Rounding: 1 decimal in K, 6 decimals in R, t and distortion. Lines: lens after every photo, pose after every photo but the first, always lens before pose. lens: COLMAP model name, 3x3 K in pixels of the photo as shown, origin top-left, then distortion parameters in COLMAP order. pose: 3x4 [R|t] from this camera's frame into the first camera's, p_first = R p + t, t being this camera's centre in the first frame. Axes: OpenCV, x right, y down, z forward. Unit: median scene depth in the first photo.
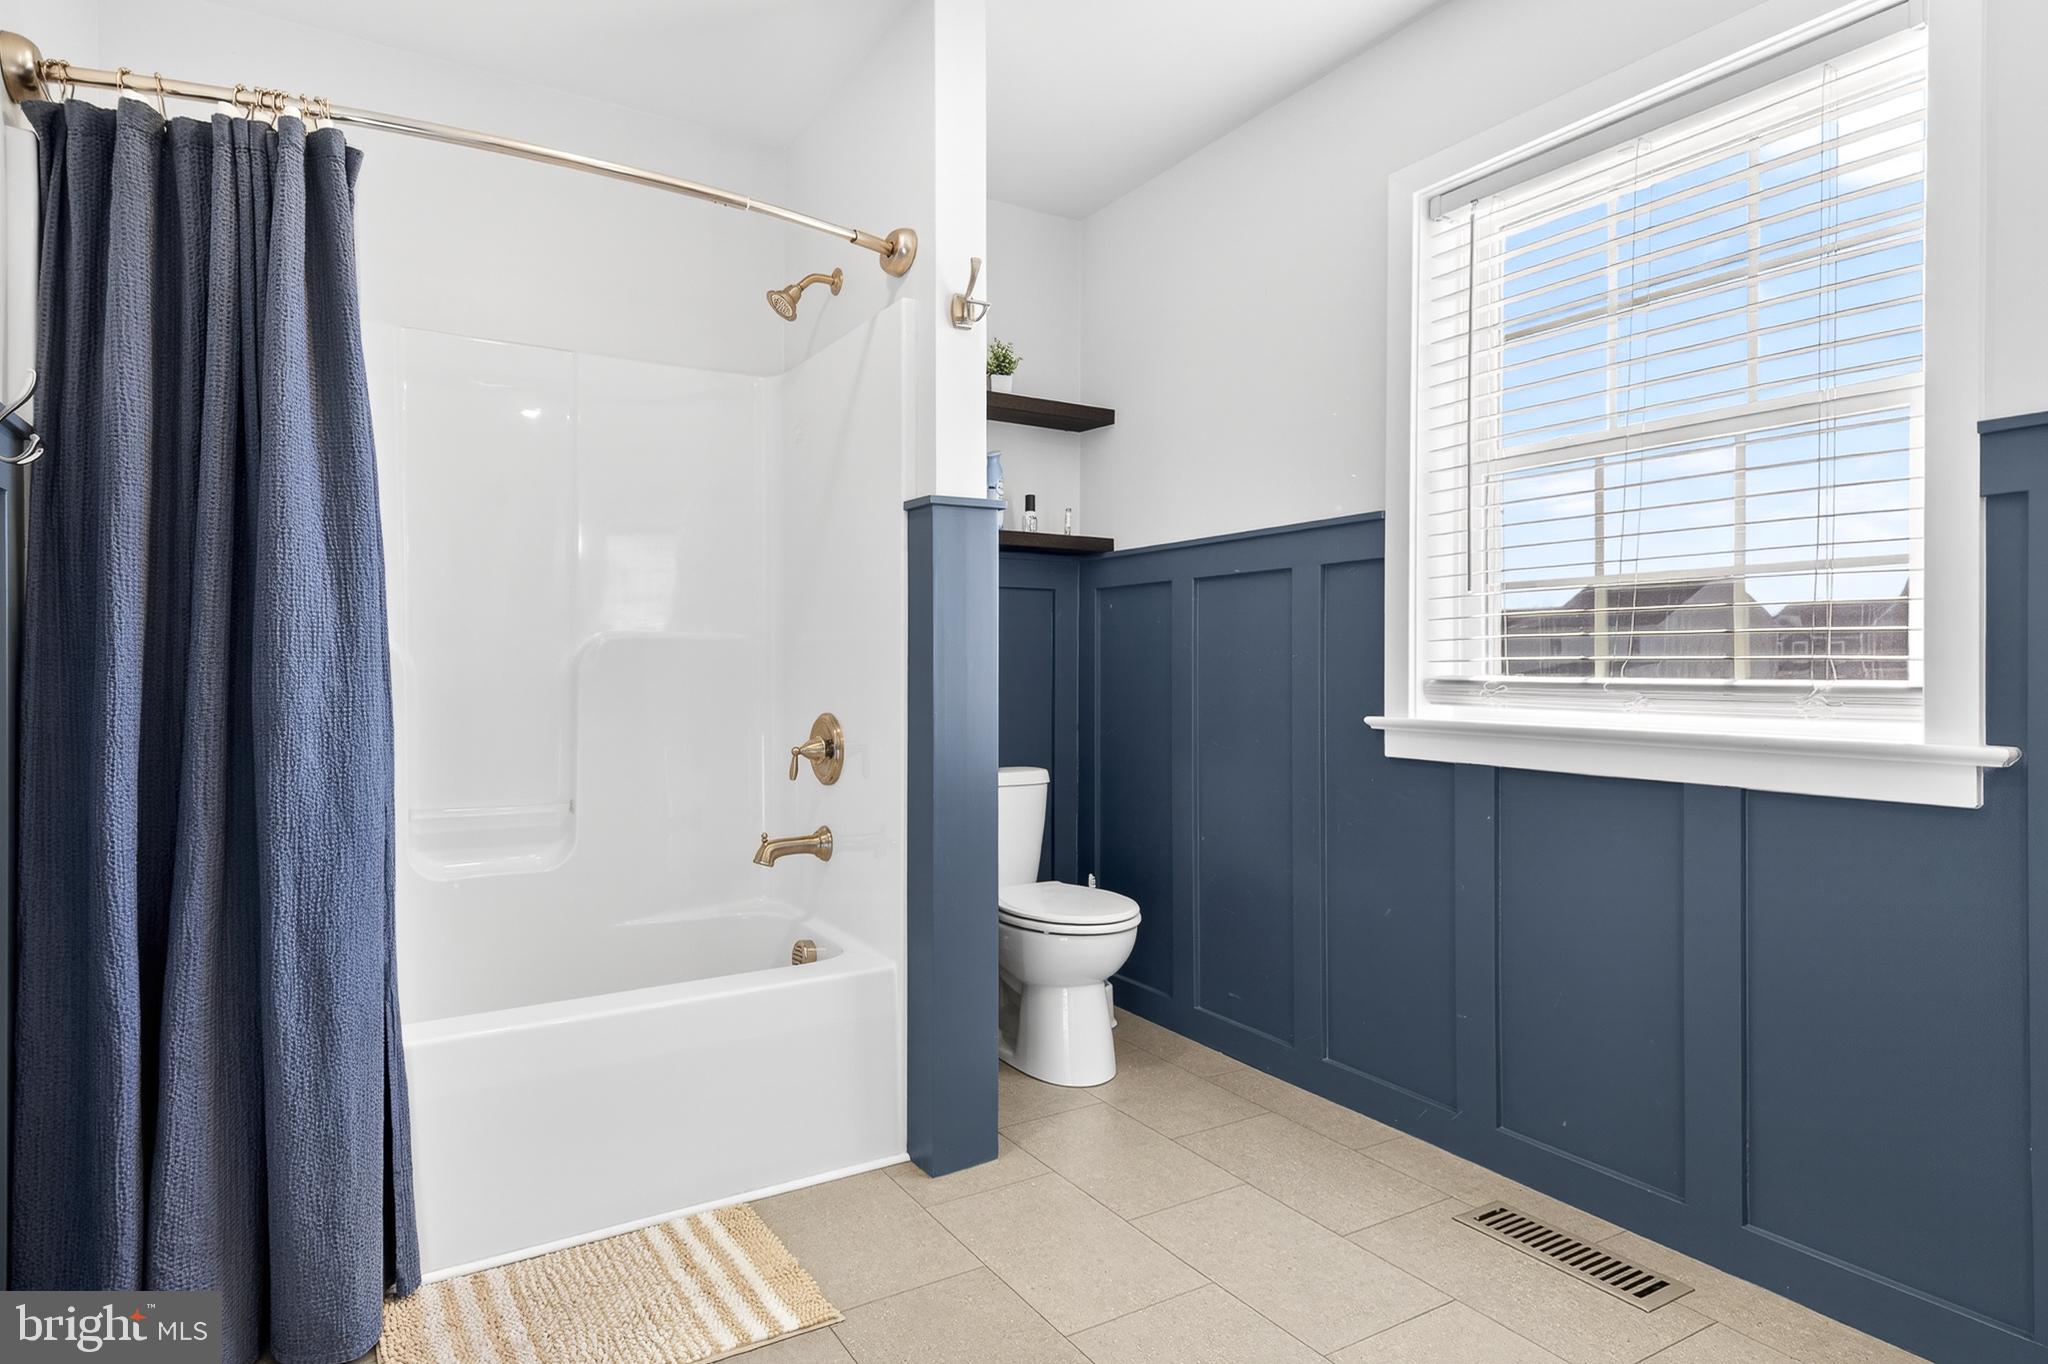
lens RADIAL K [[1091.9, 0, 1024.0], [0, 1091.9, 682.0], [0, 0, 1]] dist [0.046939, -0.000050]
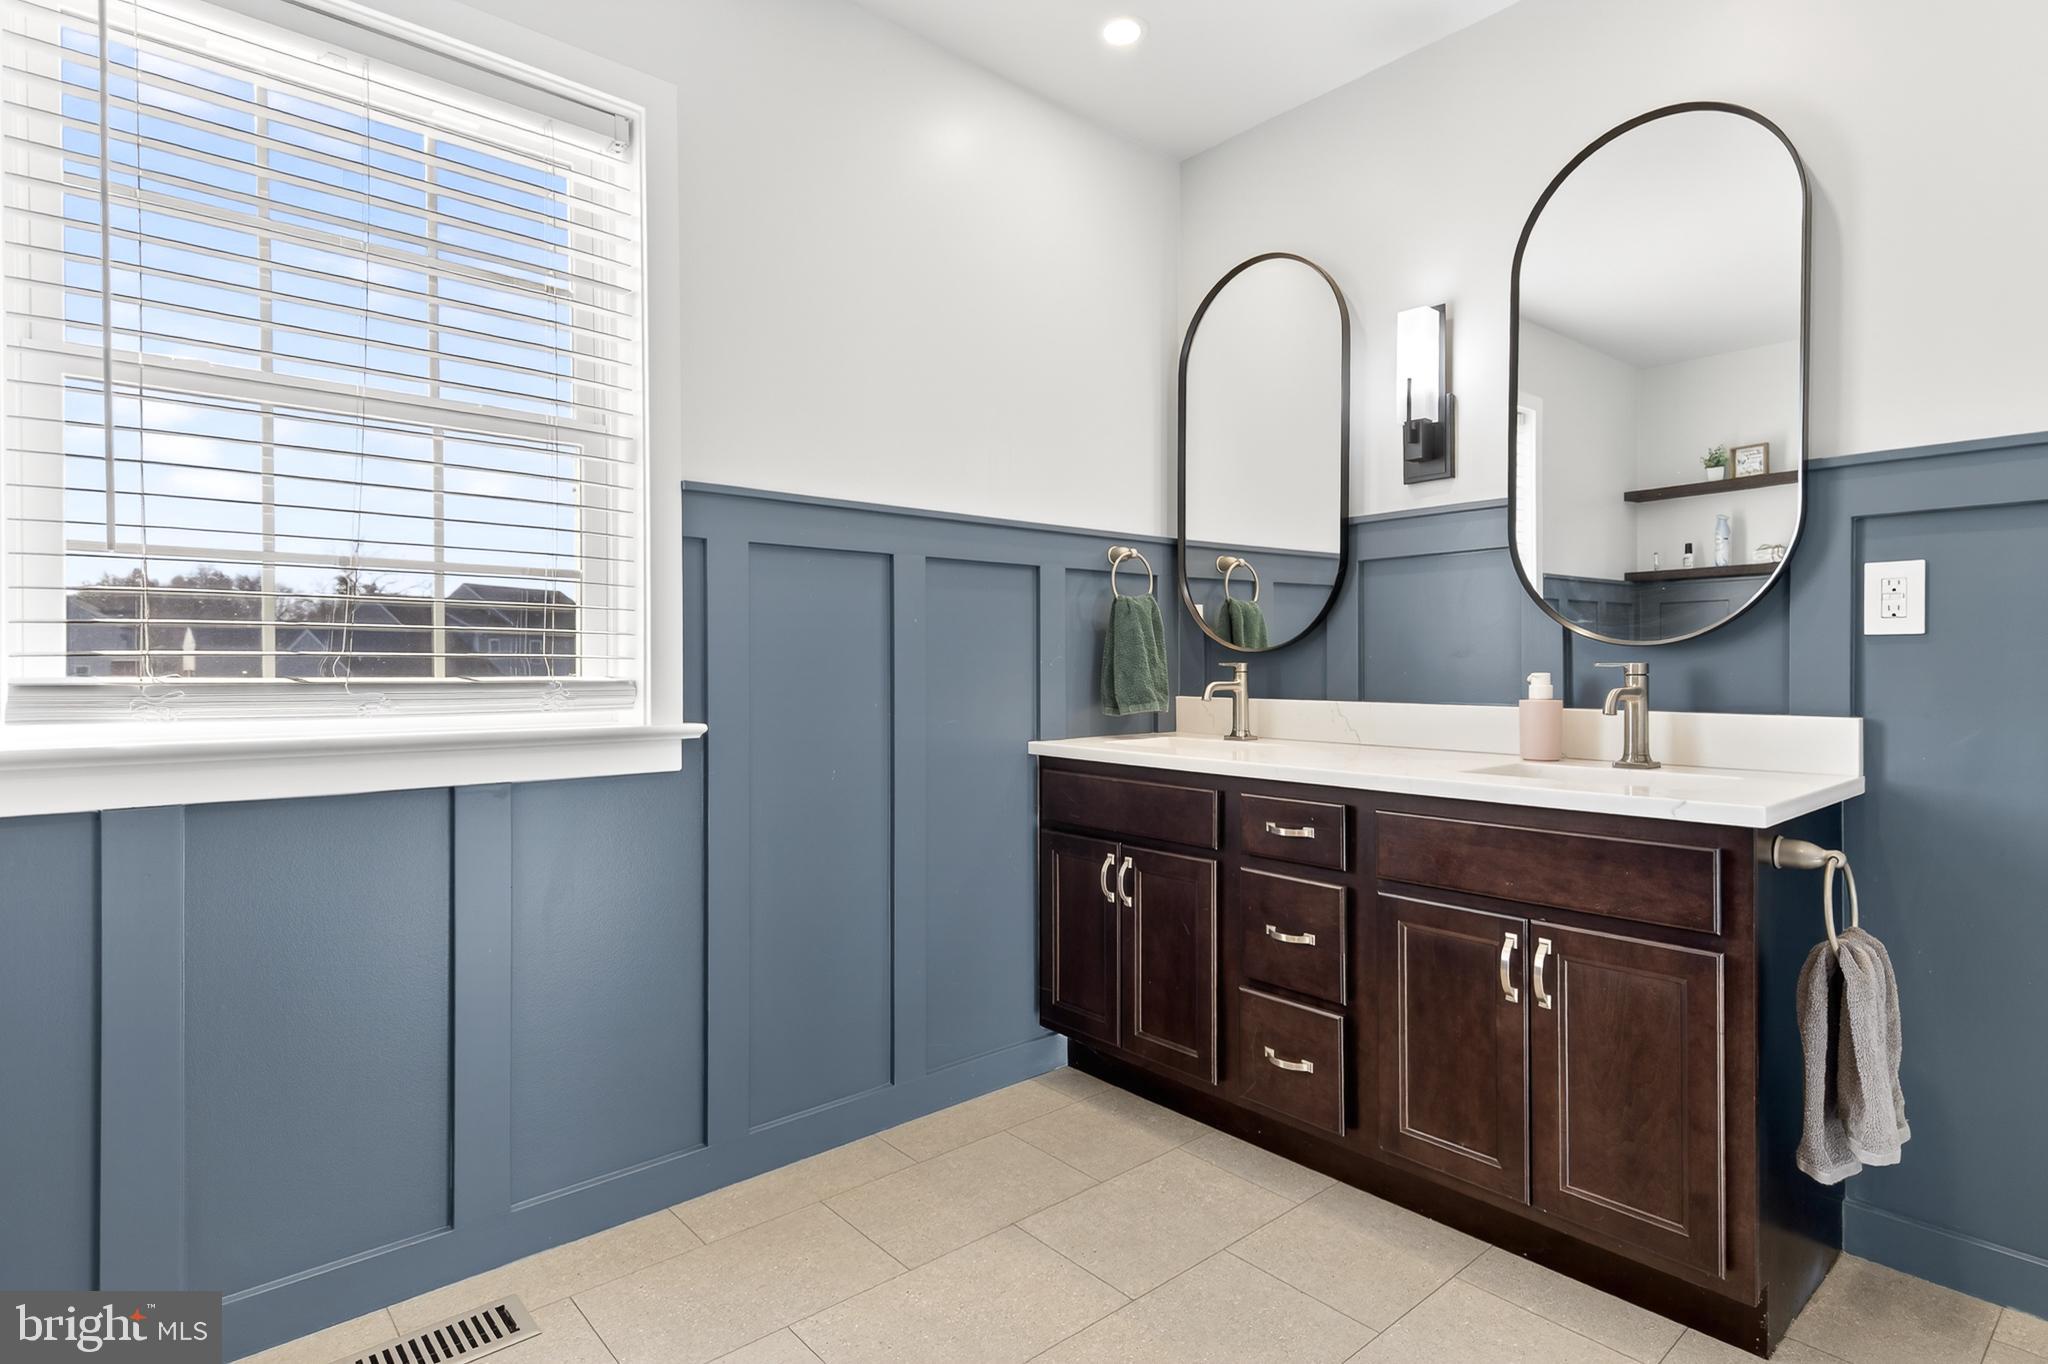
lens RADIAL K [[1091.9, 0, 1024.0], [0, 1091.9, 682.0], [0, 0, 1]] dist [0.046939, -0.000050]
pose [[-0.148861, -0.016517, 0.988720, -0.411605], [0.014237, 0.999721, 0.018844, -0.009591], [-0.988756, 0.016882, -0.148584, 0.658508]]
